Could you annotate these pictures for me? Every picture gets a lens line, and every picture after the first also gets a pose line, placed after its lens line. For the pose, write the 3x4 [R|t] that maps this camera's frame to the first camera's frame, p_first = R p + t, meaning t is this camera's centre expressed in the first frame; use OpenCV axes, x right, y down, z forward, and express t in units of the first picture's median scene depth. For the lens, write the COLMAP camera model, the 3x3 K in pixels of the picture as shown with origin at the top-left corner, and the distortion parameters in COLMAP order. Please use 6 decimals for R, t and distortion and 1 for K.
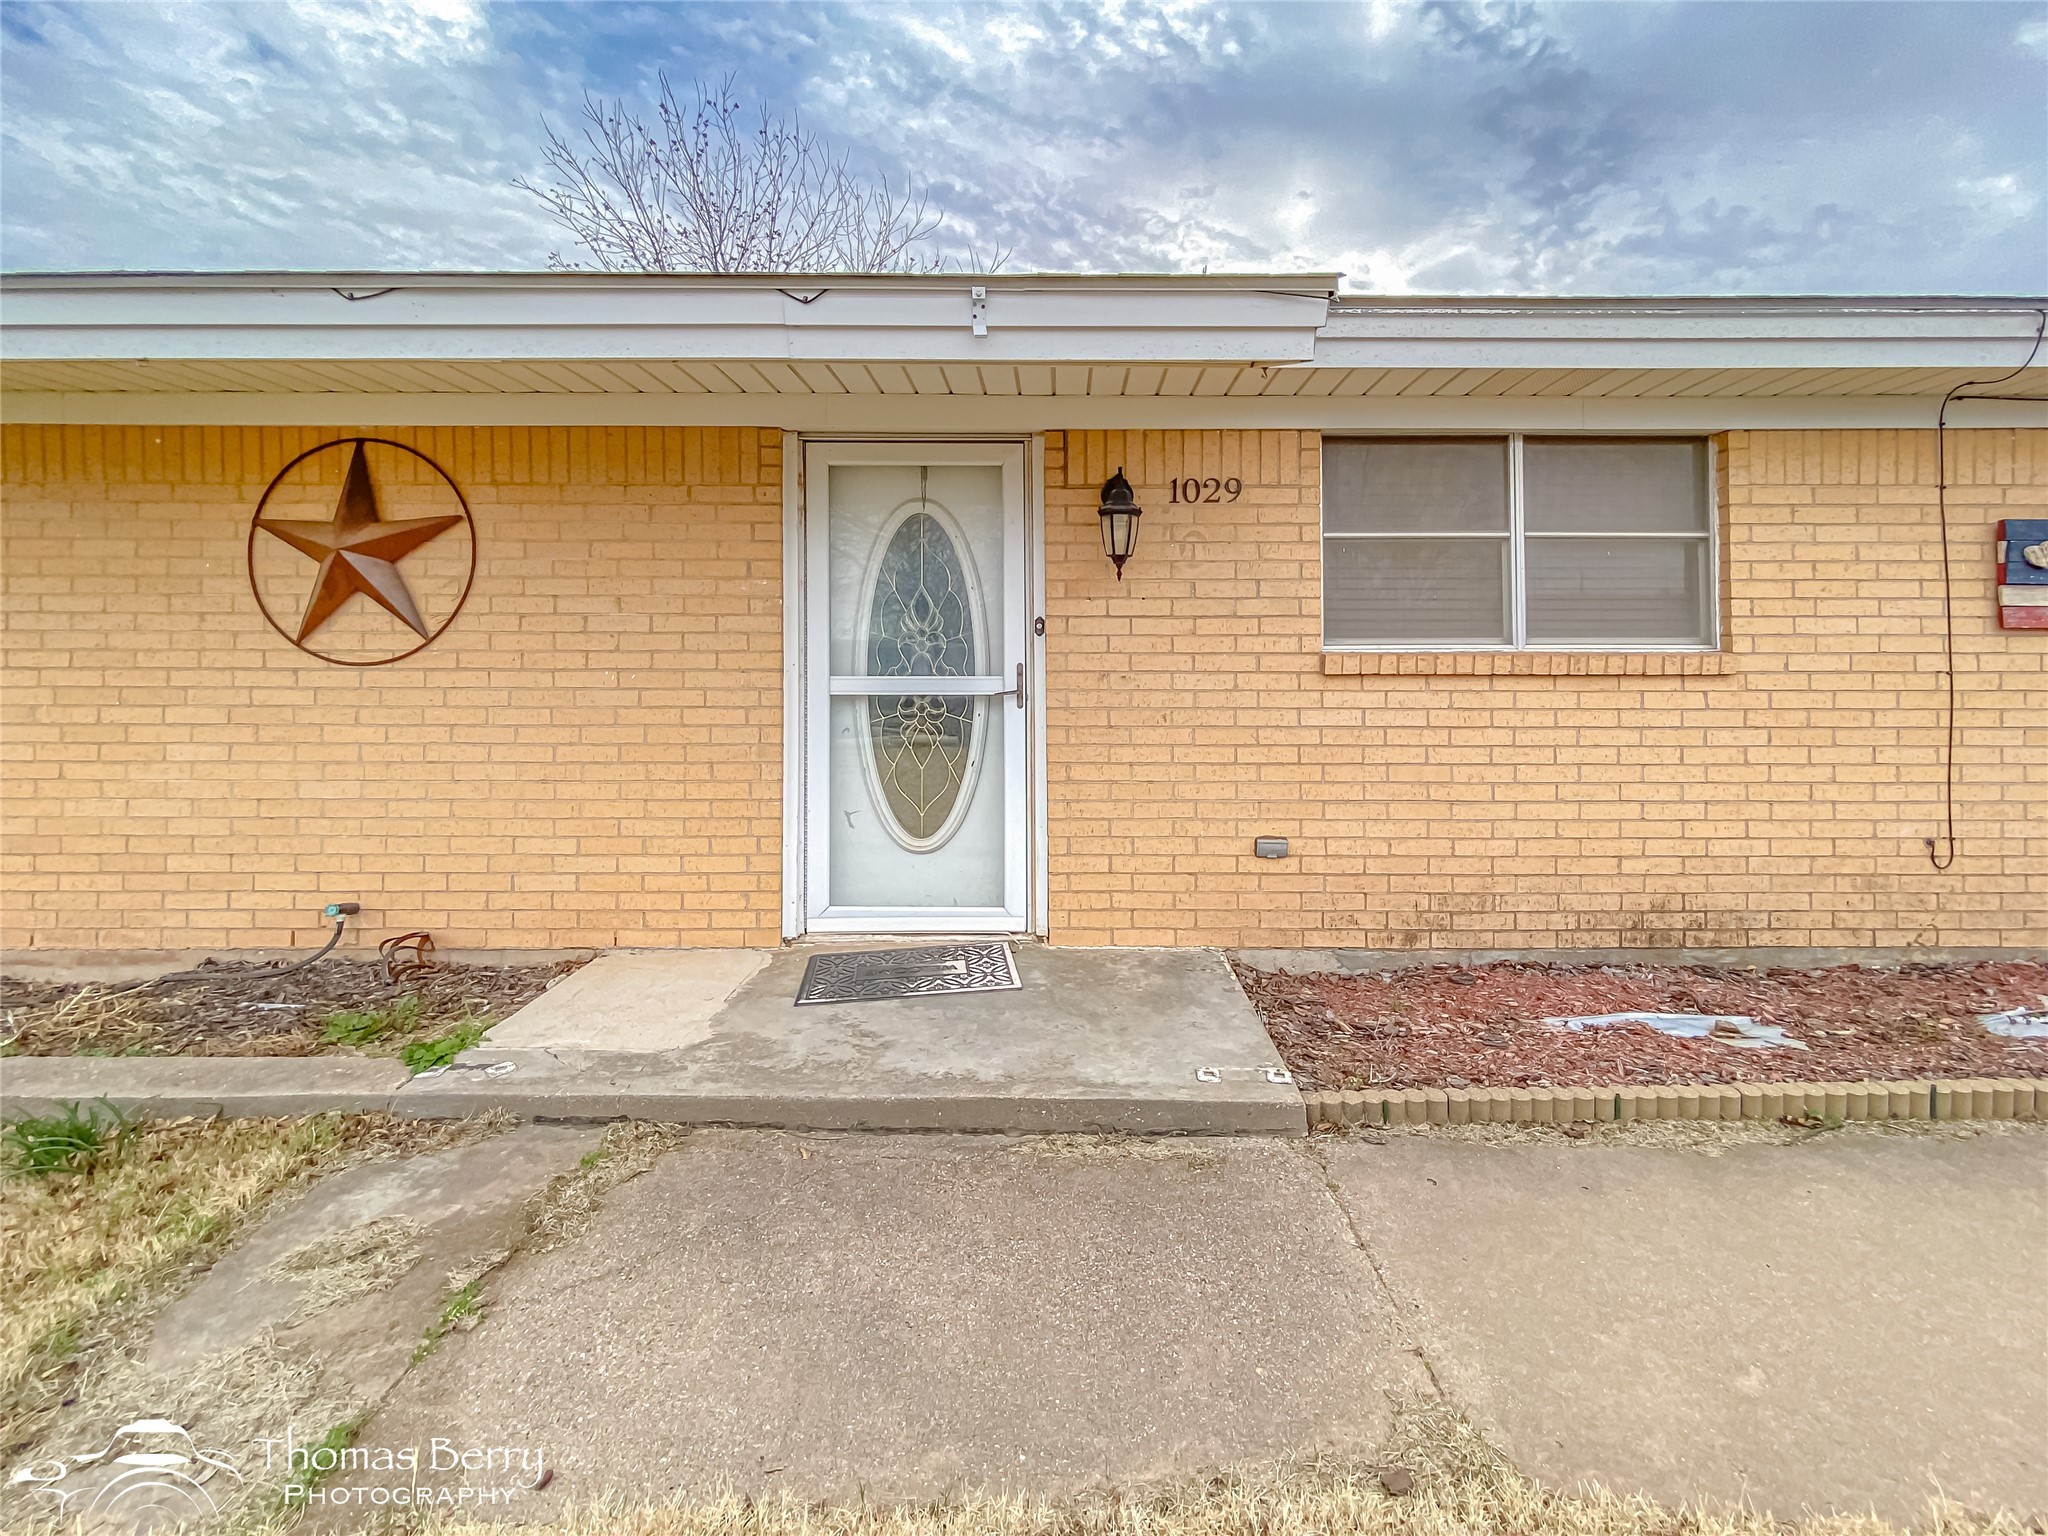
lens RADIAL K [[812.5, 0, 1026.9], [0, 812.5, 680.0], [0, 0, 1]] dist [-0.000655, -0.000303]
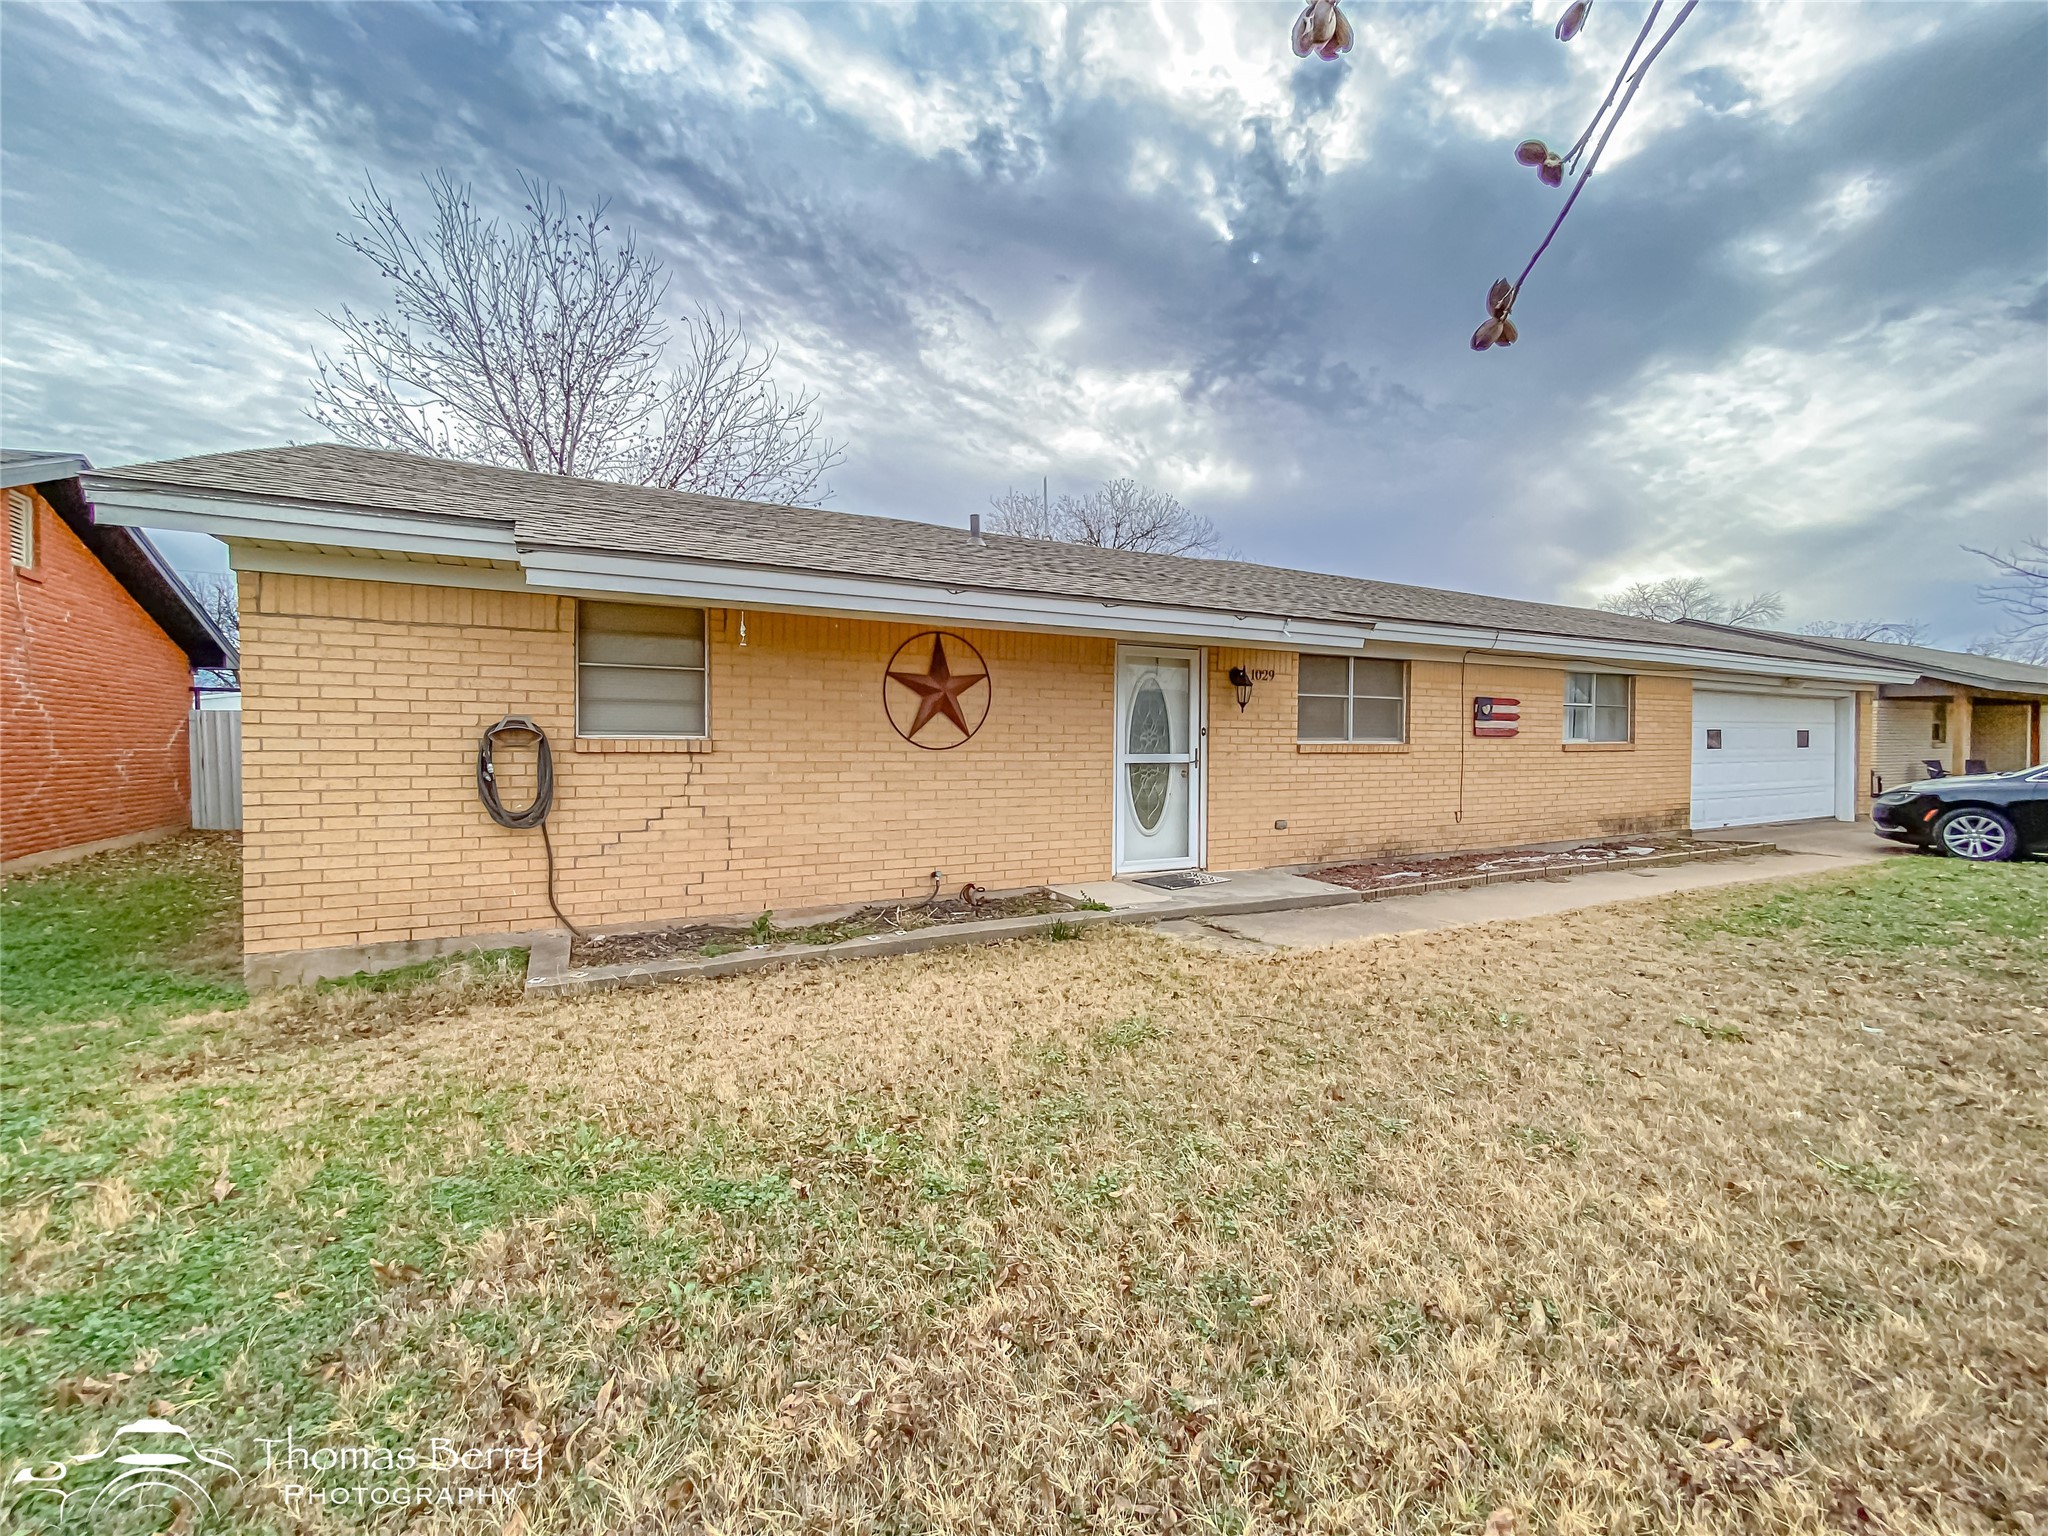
lens RADIAL K [[863.0, 0, 1015.6], [0, 863.0, 762.4], [0, 0, 1]] dist [-0.003153, -0.000461]
pose [[0.883439, -0.008344, 0.468472, -1.585647], [-0.008455, 0.999395, 0.033744, -0.057592], [-0.468470, -0.033772, 0.882834, -0.882249]]
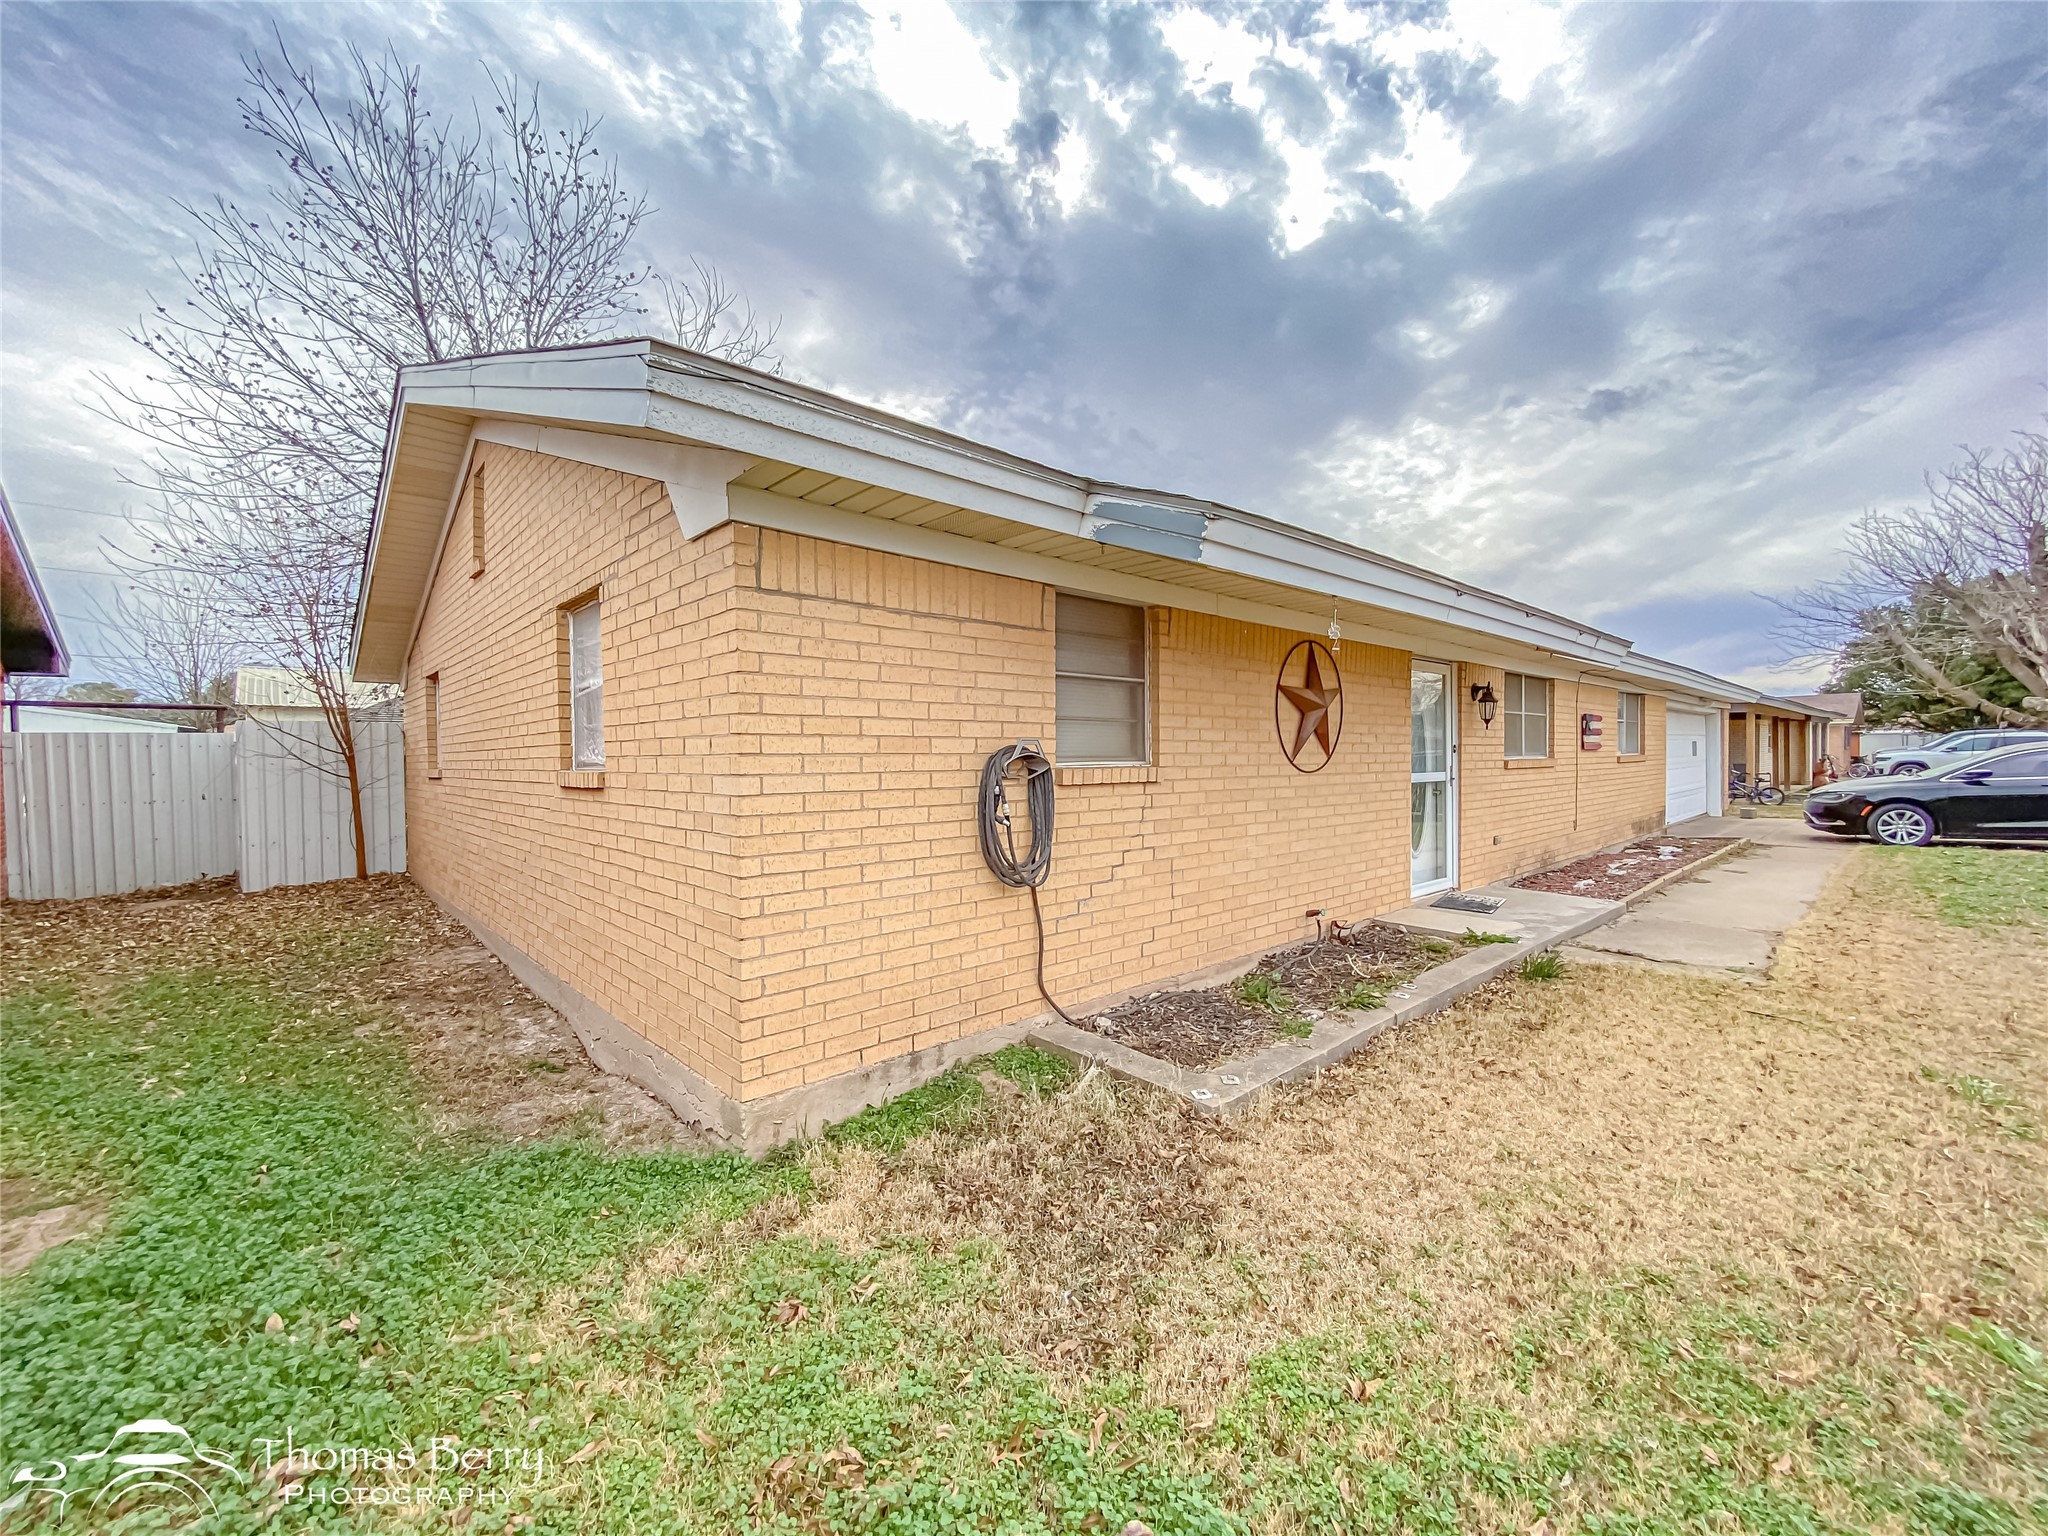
lens RADIAL K [[825.2, 0, 1024.0], [0, 825.2, 768.0], [0, 0, 1]] dist [0.019742, -0.000160]
pose [[0.737960, -0.016589, 0.674641, -2.442929], [0.002943, 0.999767, 0.021364, -0.066449], [-0.674838, -0.013781, 0.737837, 0.110759]]
